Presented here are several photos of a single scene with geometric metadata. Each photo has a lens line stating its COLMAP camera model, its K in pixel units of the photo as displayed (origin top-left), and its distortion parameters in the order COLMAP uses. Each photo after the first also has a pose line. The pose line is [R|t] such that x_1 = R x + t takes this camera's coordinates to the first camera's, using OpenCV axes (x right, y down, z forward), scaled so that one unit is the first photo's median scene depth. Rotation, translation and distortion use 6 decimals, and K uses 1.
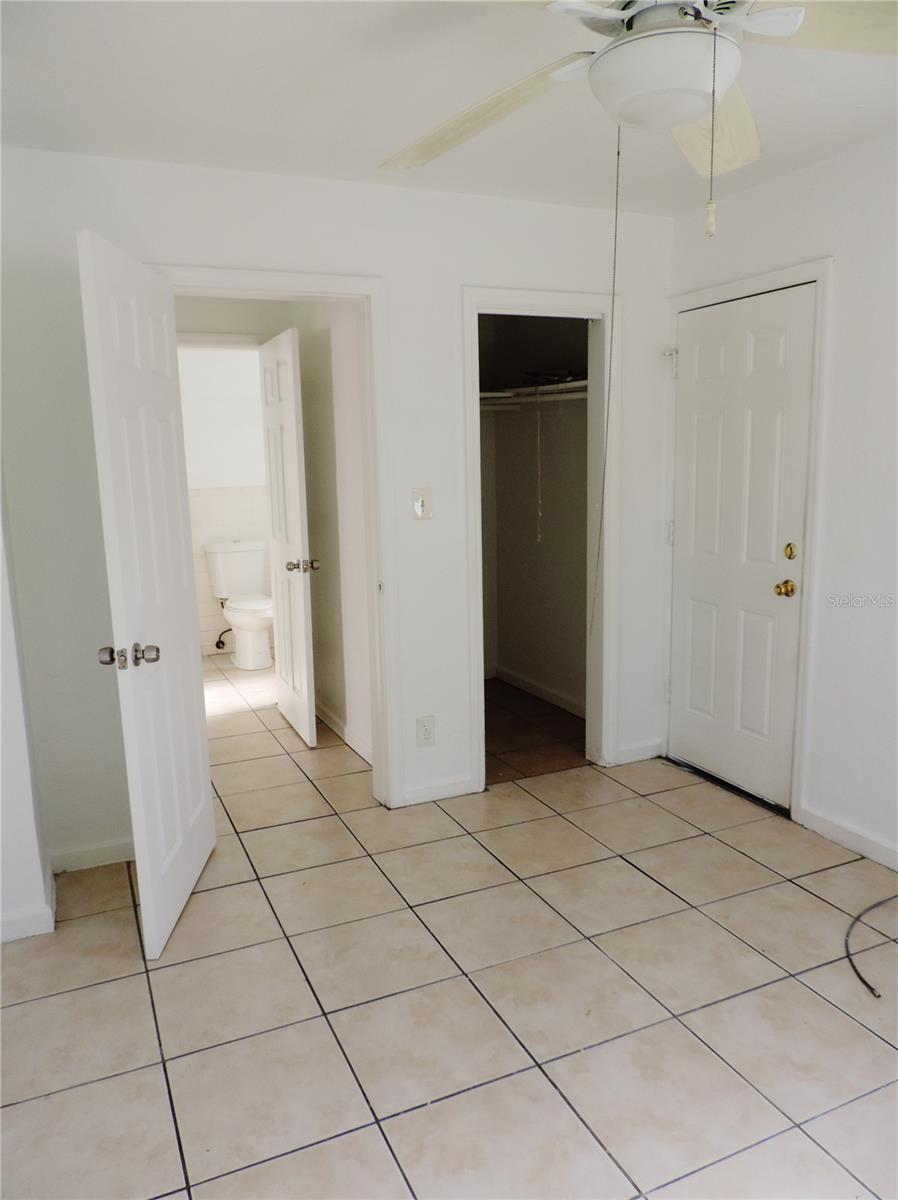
lens RADIAL K [[848.6, 0, 449.0], [0, 848.6, 600.0], [0, 0, 1]] dist [-0.030594, -0.000067]
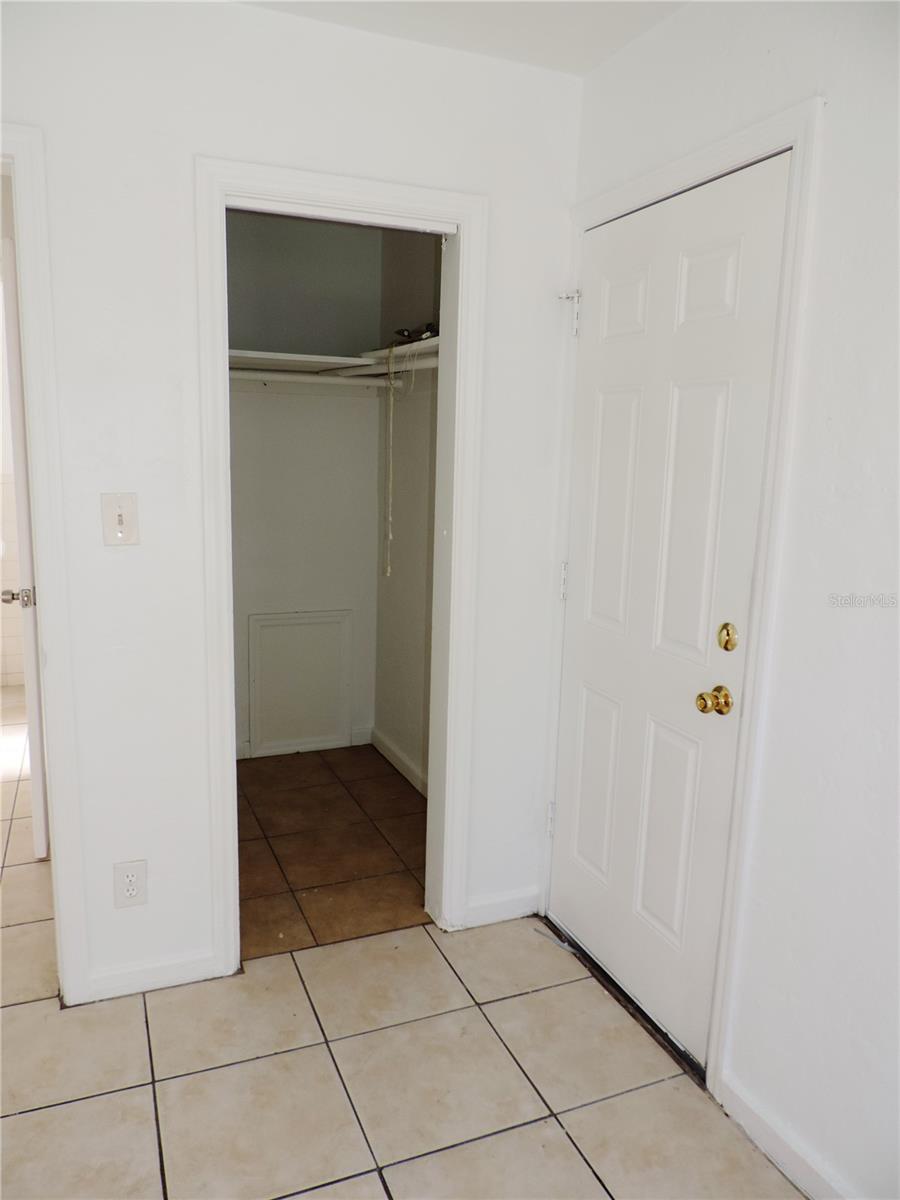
lens RADIAL K [[852.4, 0, 450.0], [0, 852.4, 600.0], [0, 0, 1]] dist [-0.011962, -0.005791]
pose [[0.998295, 0.053801, -0.022623, 0.208770], [-0.053604, 0.998520, 0.009221, -0.071594], [0.023085, -0.007993, 0.999702, 0.381515]]
